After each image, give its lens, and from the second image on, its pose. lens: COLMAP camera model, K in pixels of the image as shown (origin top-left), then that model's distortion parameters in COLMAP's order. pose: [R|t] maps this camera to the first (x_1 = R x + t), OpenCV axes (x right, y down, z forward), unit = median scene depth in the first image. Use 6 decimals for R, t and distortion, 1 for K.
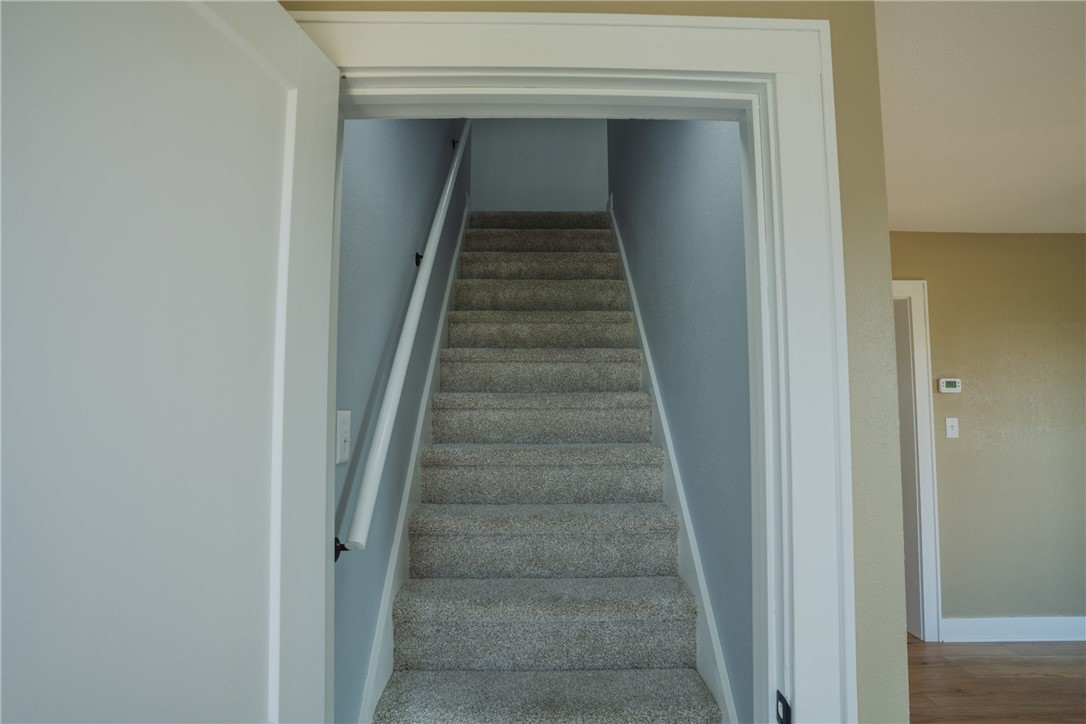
lens RADIAL K [[517.9, 0, 543.0], [0, 517.9, 362.0], [0, 0, 1]] dist [-0.016793, 0.000279]
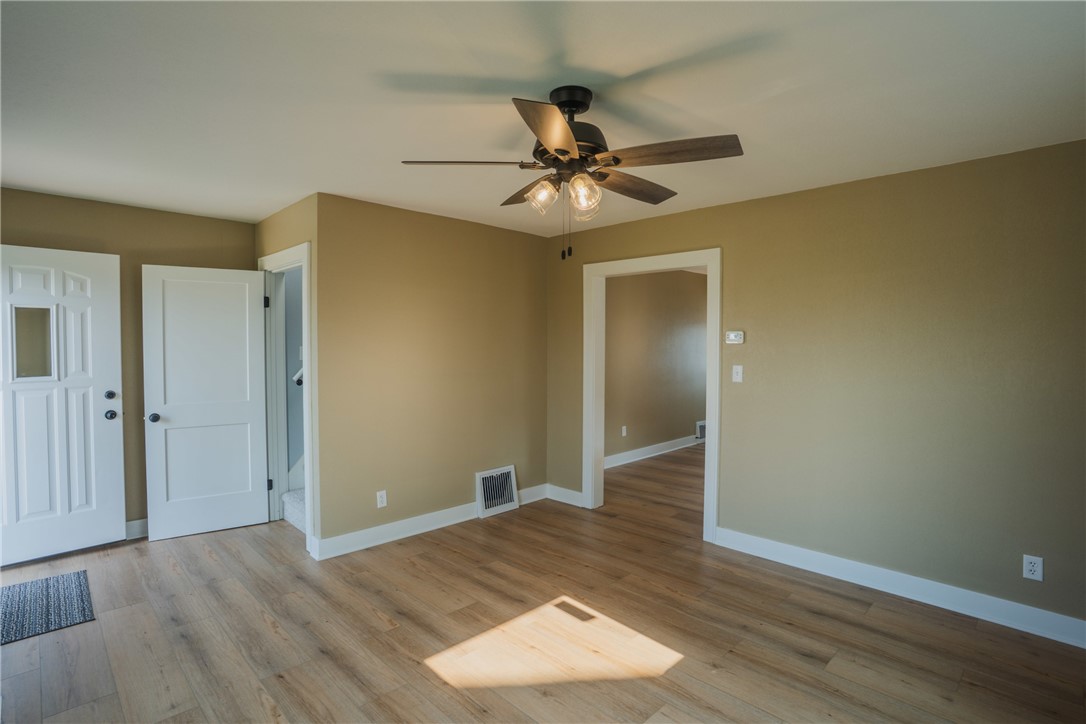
lens RADIAL K [[537.3, 0, 536.9], [0, 537.3, 356.9], [0, 0, 1]] dist [-0.069314, 0.033773]
pose [[0.685781, 0.019787, -0.727539, 2.204671], [0.043153, 0.996766, 0.067785, -0.019145], [0.726527, -0.077881, 0.682710, -0.250658]]
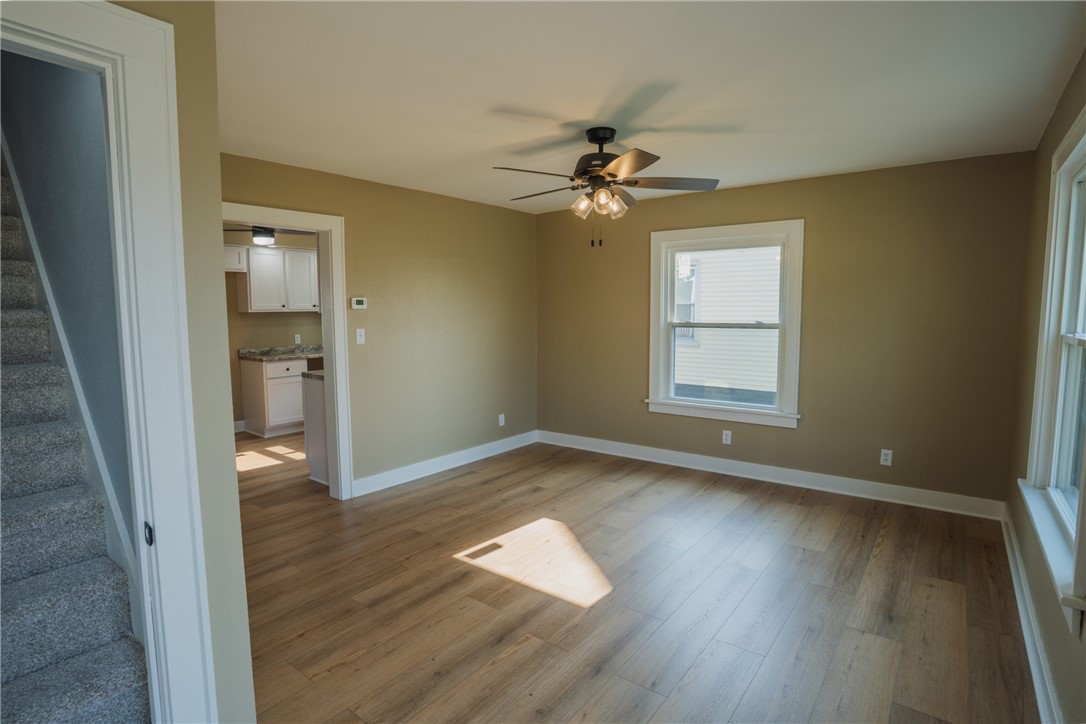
lens RADIAL K [[553.6, 0, 544.4], [0, 553.6, 358.7], [0, 0, 1]] dist [-0.074089, 0.029956]
pose [[0.624004, -0.071033, 0.778186, 0.016813], [-0.045144, 0.990920, 0.126651, -0.018170], [-0.780116, -0.114161, 0.615131, -0.344450]]
